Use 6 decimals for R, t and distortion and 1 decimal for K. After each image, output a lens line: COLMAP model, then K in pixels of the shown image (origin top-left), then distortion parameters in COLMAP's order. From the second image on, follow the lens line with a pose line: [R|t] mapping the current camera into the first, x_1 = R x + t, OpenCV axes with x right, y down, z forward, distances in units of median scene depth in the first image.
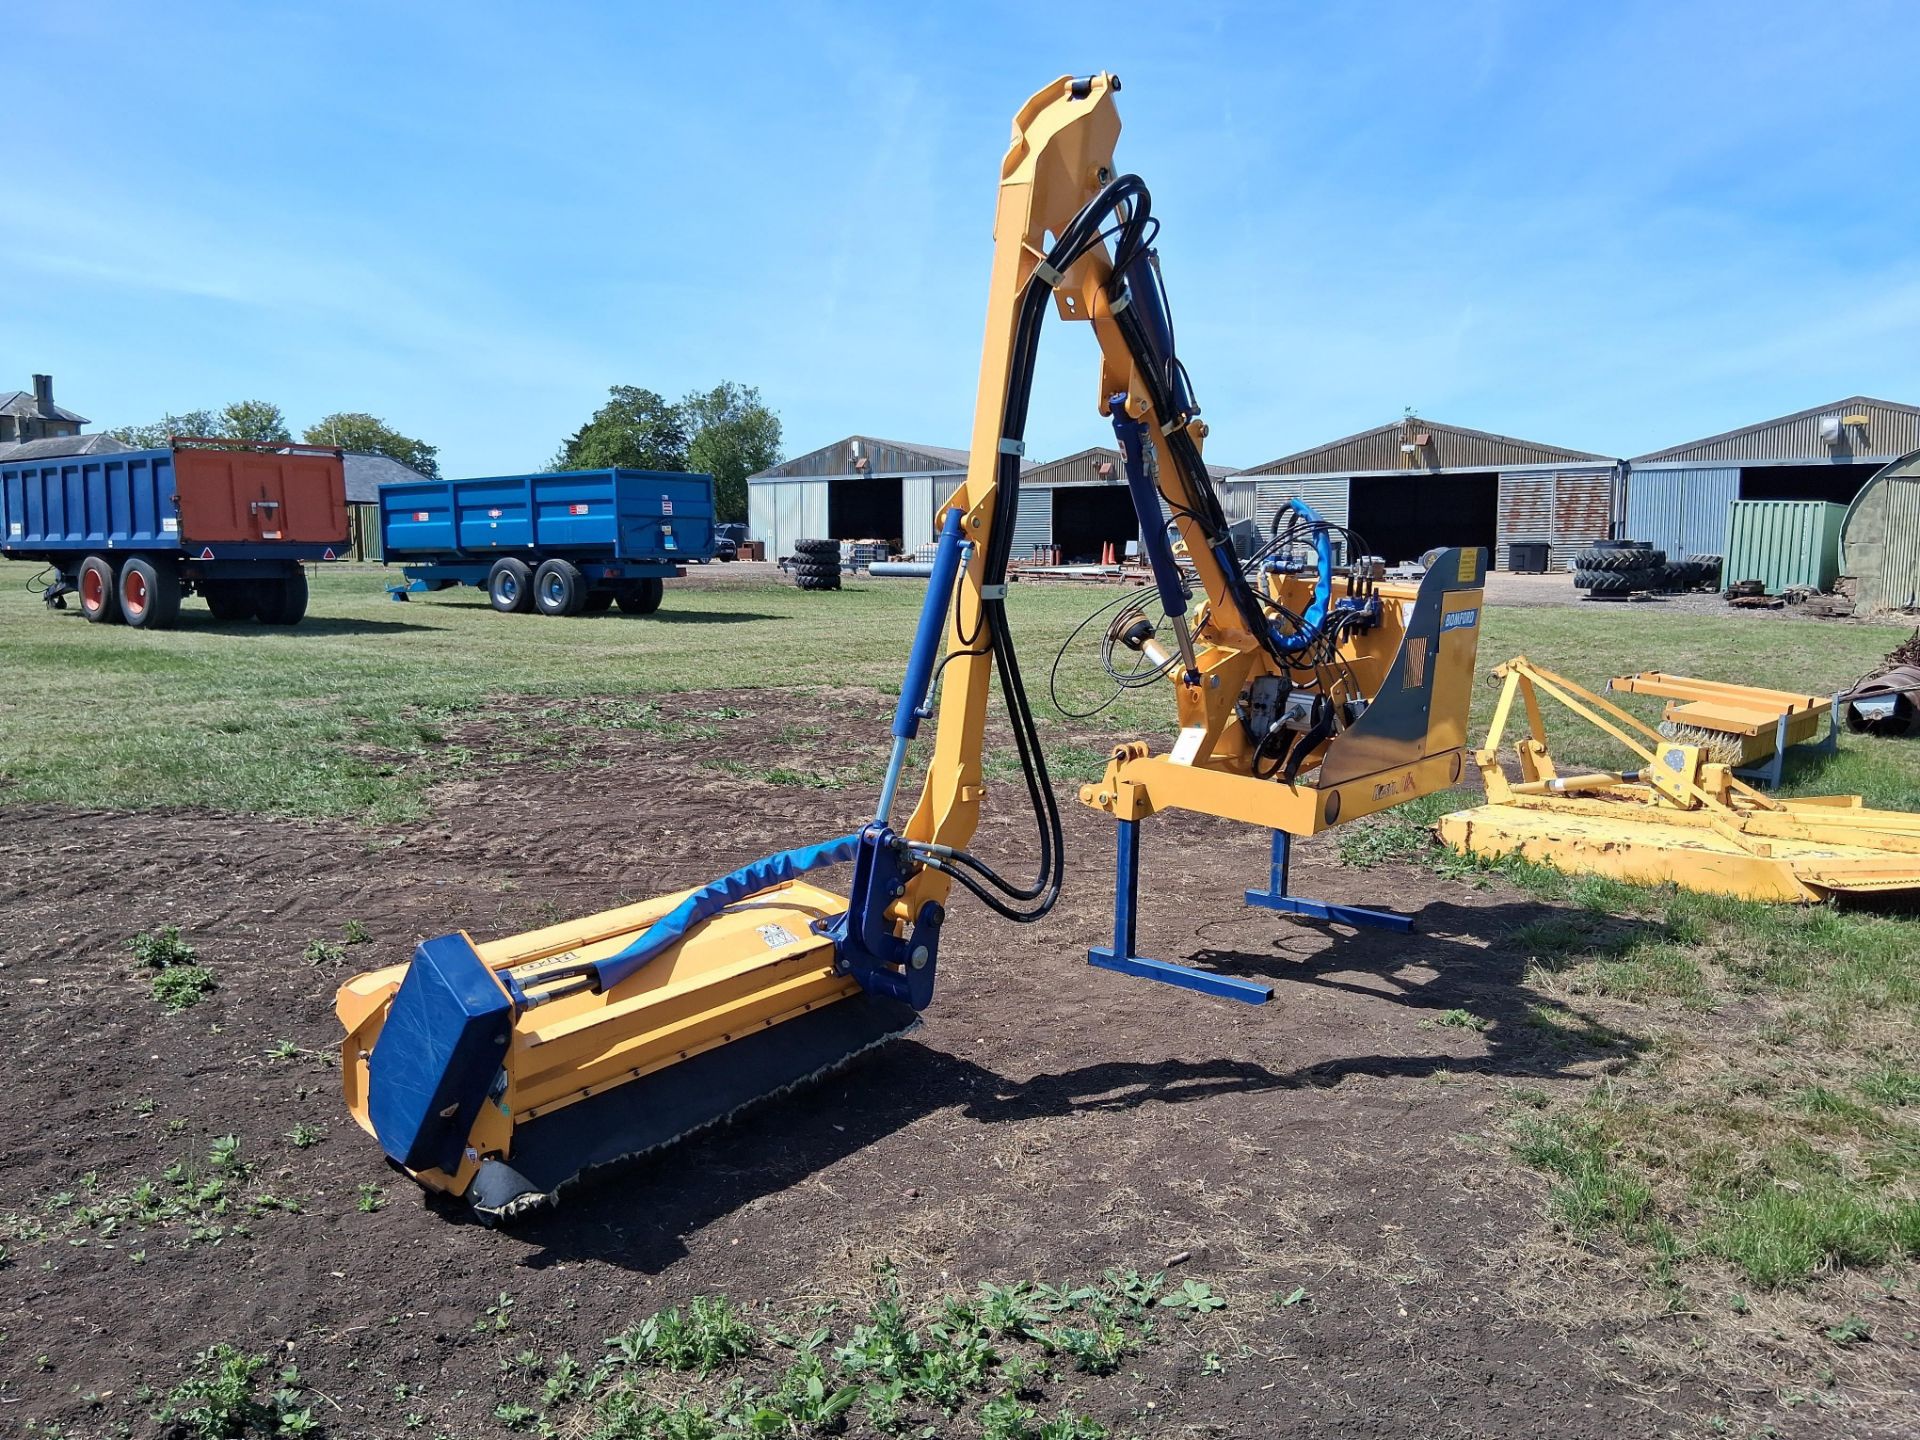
lens RADIAL K [[1450.6, 0, 977.1], [0, 1450.6, 716.2], [0, 0, 1]] dist [0.098391, -0.170158]
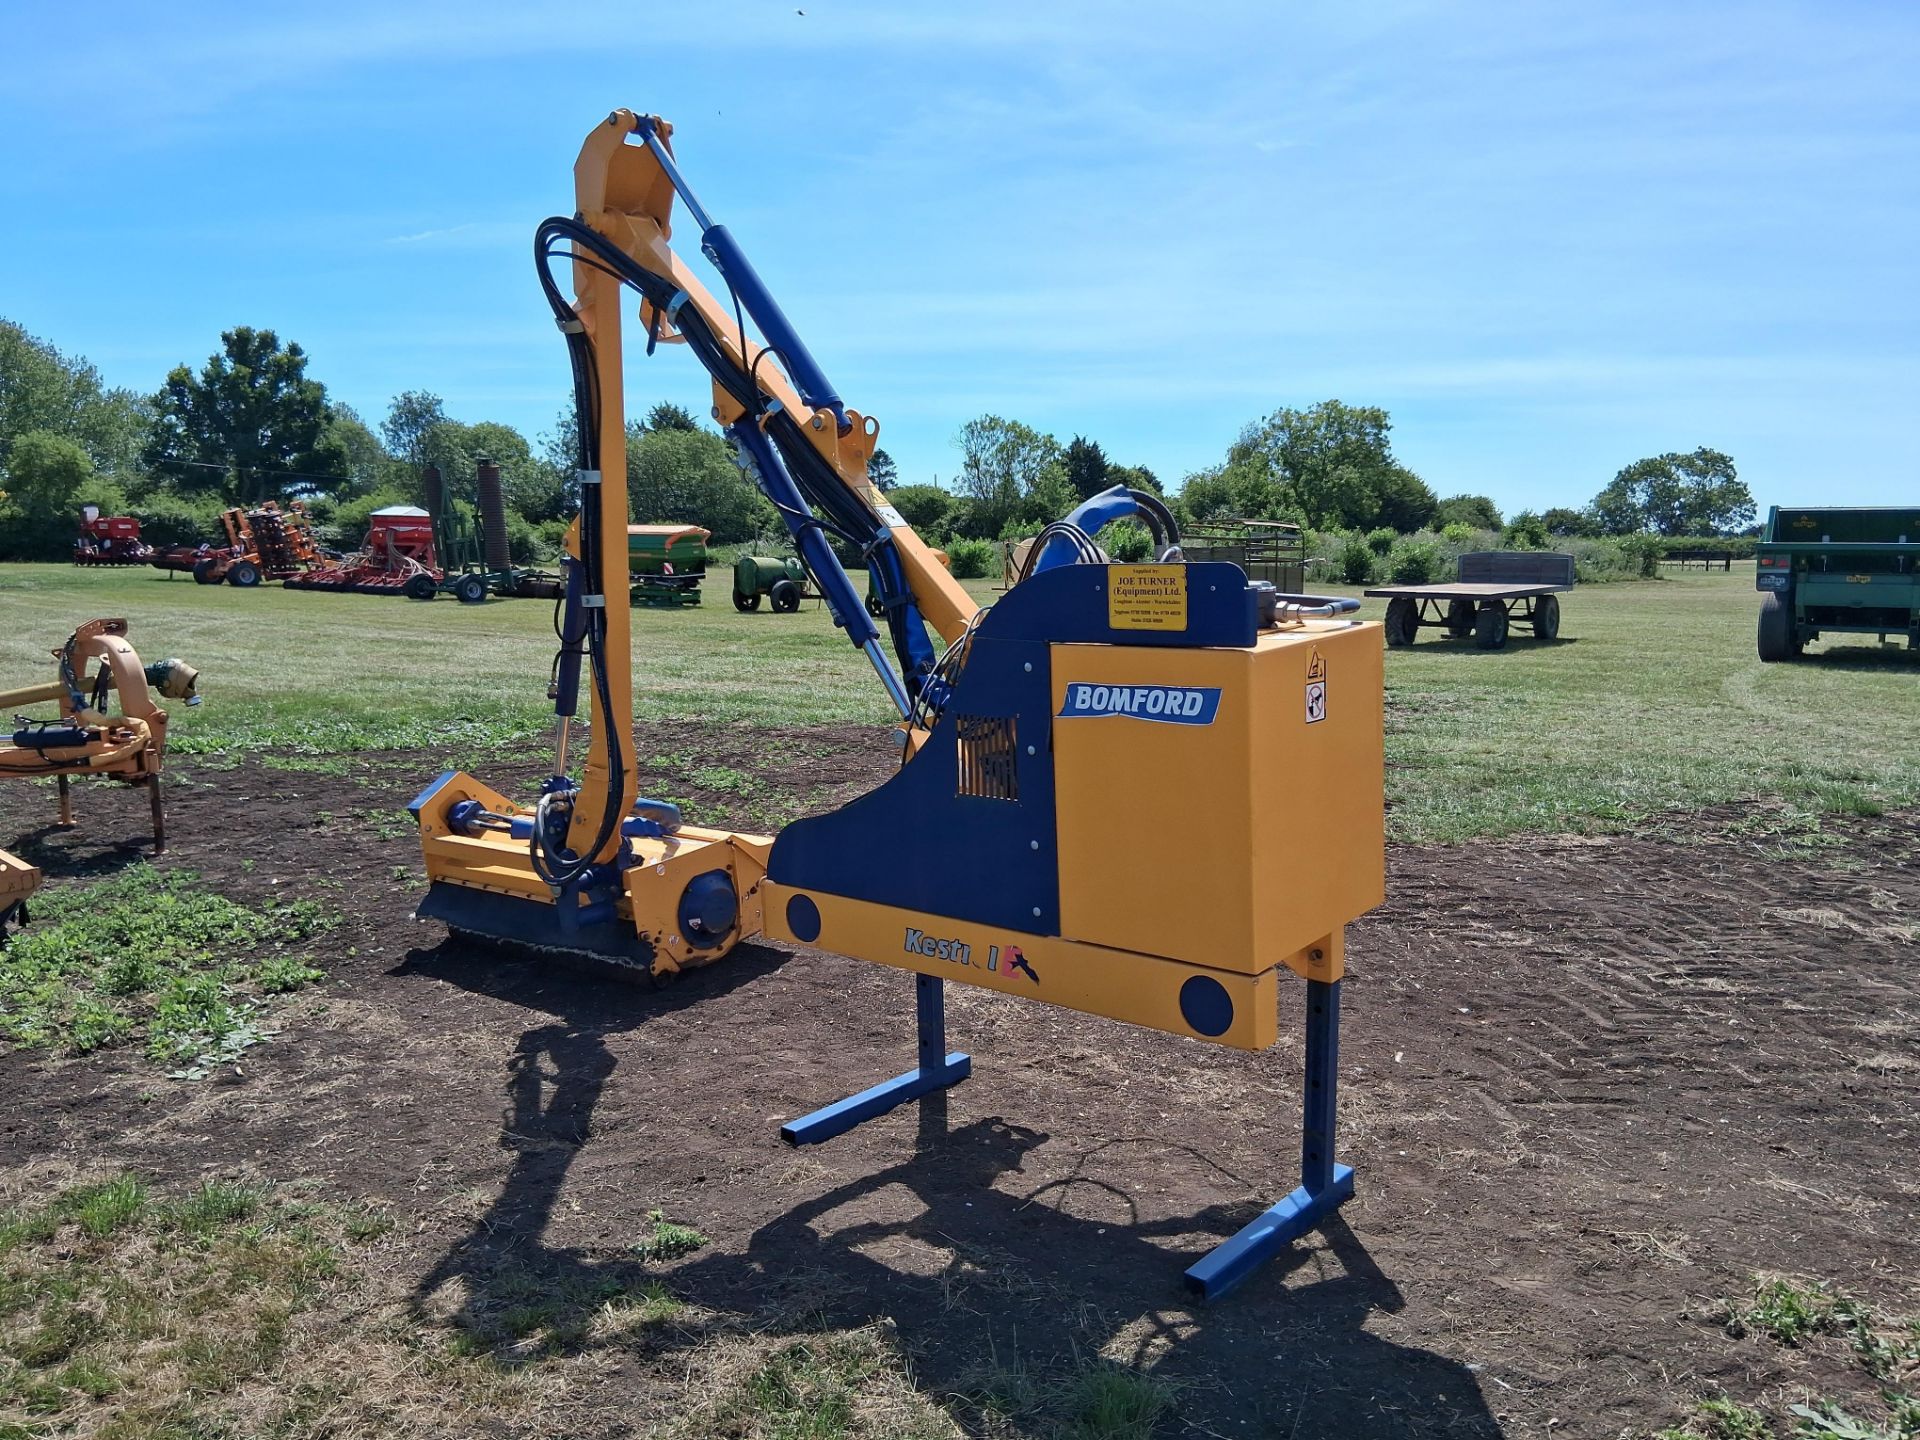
lens RADIAL K [[1450.6, 0, 970.4], [0, 1450.6, 724.0], [0, 0, 1]] dist [0.098391, -0.170158]
pose [[-0.025603, 0.098846, -0.994773, 0.654130], [-0.121129, 0.987461, 0.101237, -0.080066], [0.992307, 0.123088, -0.013309, 0.740173]]
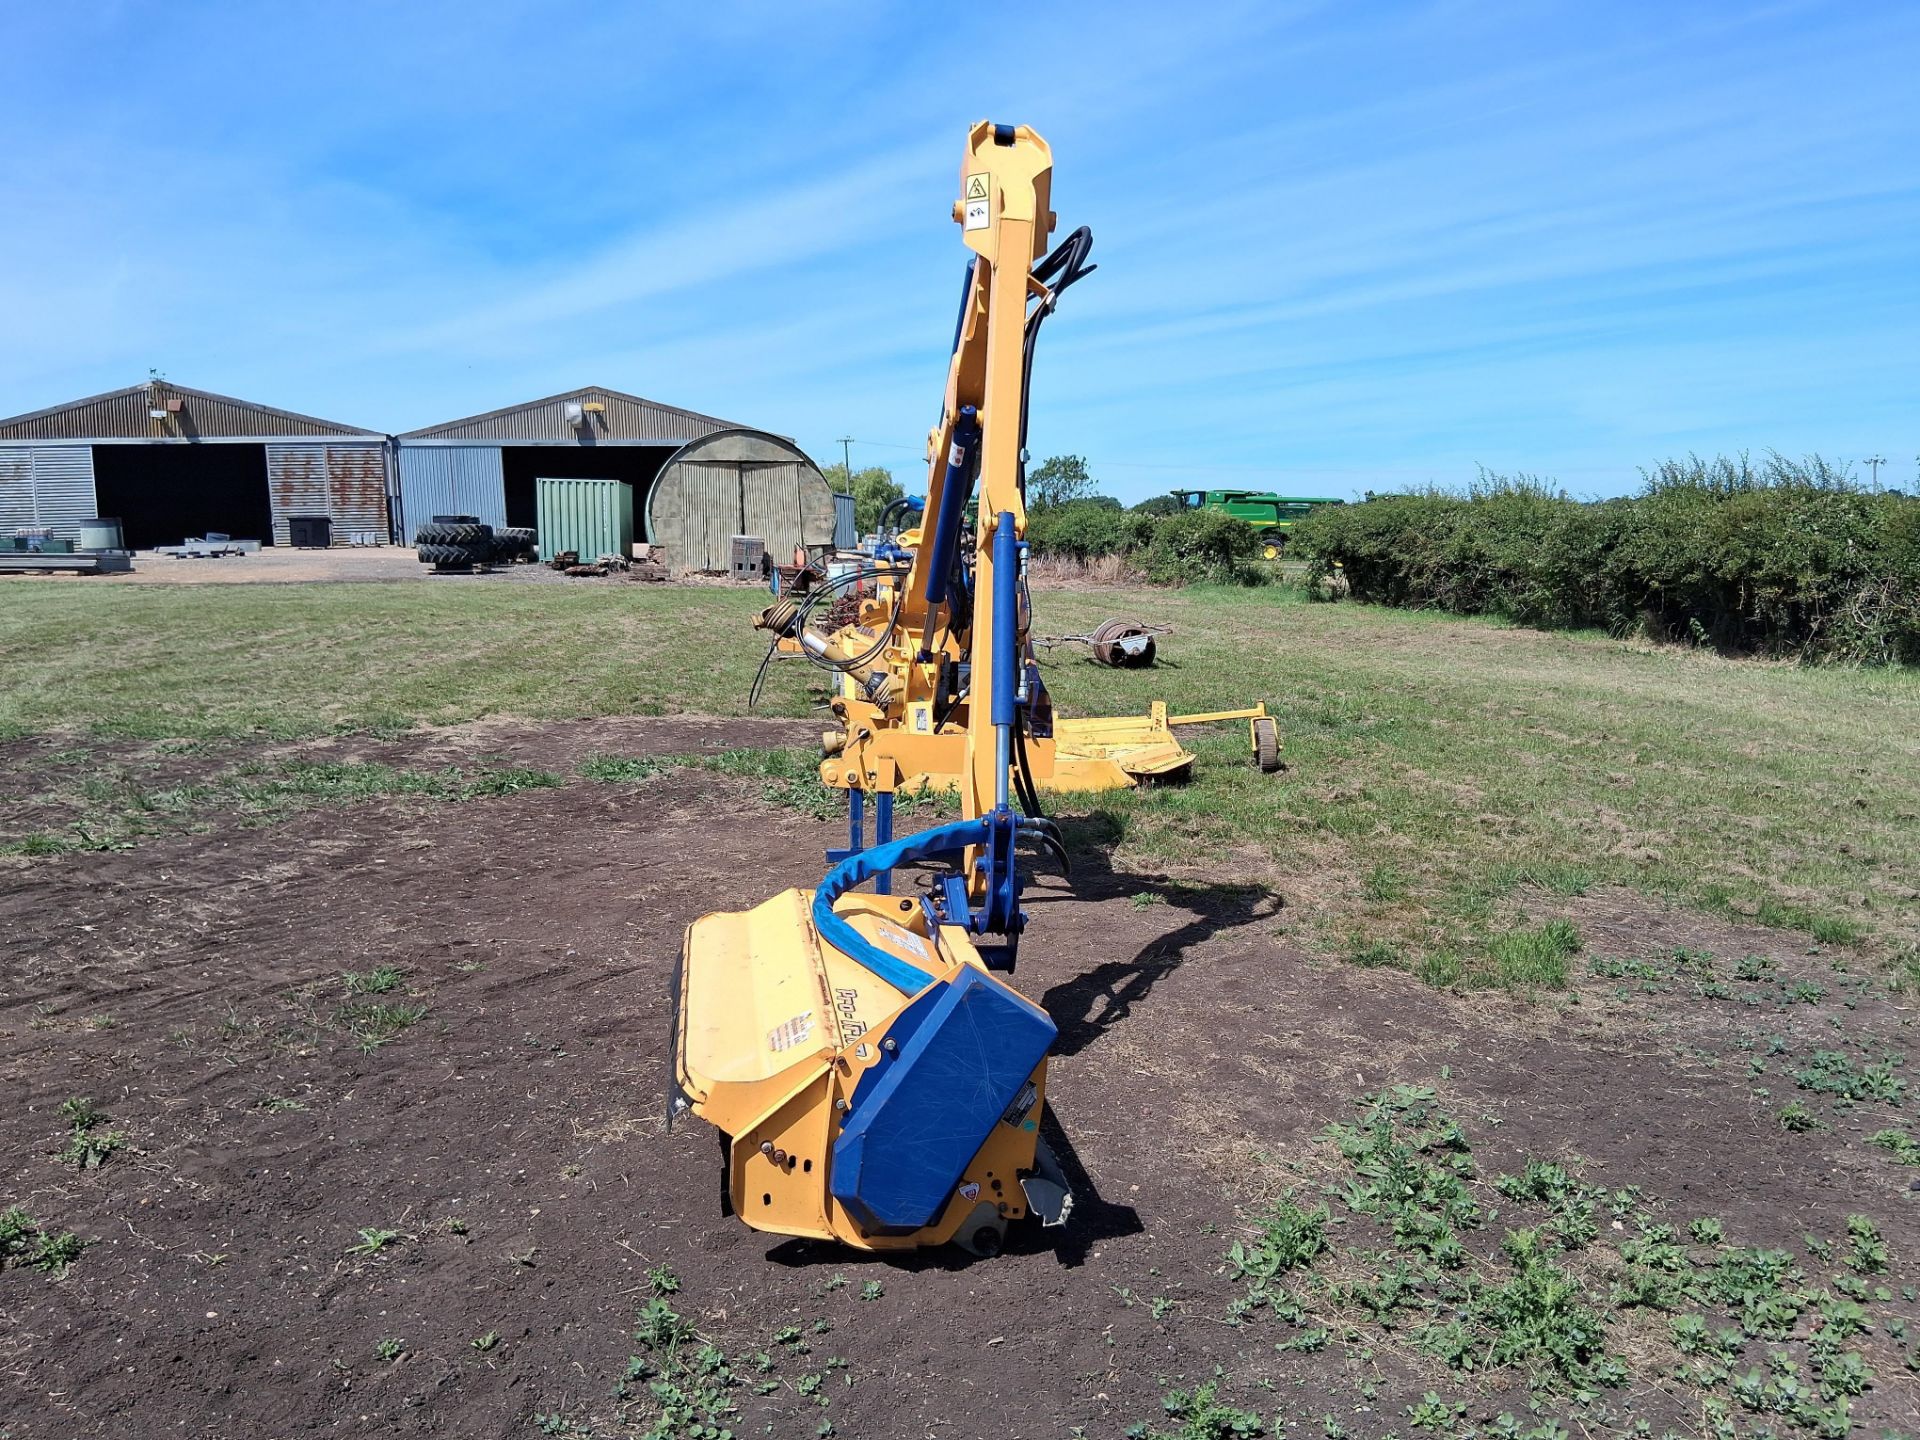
lens RADIAL K [[1450.6, 0, 972.5], [0, 1450.6, 712.1], [0, 0, 1]] dist [0.098391, -0.170158]
pose [[0.677312, -0.108418, 0.727664, -0.459363], [0.096934, 0.993610, 0.057817, -0.031954], [-0.729282, 0.031375, 0.683493, 0.149908]]
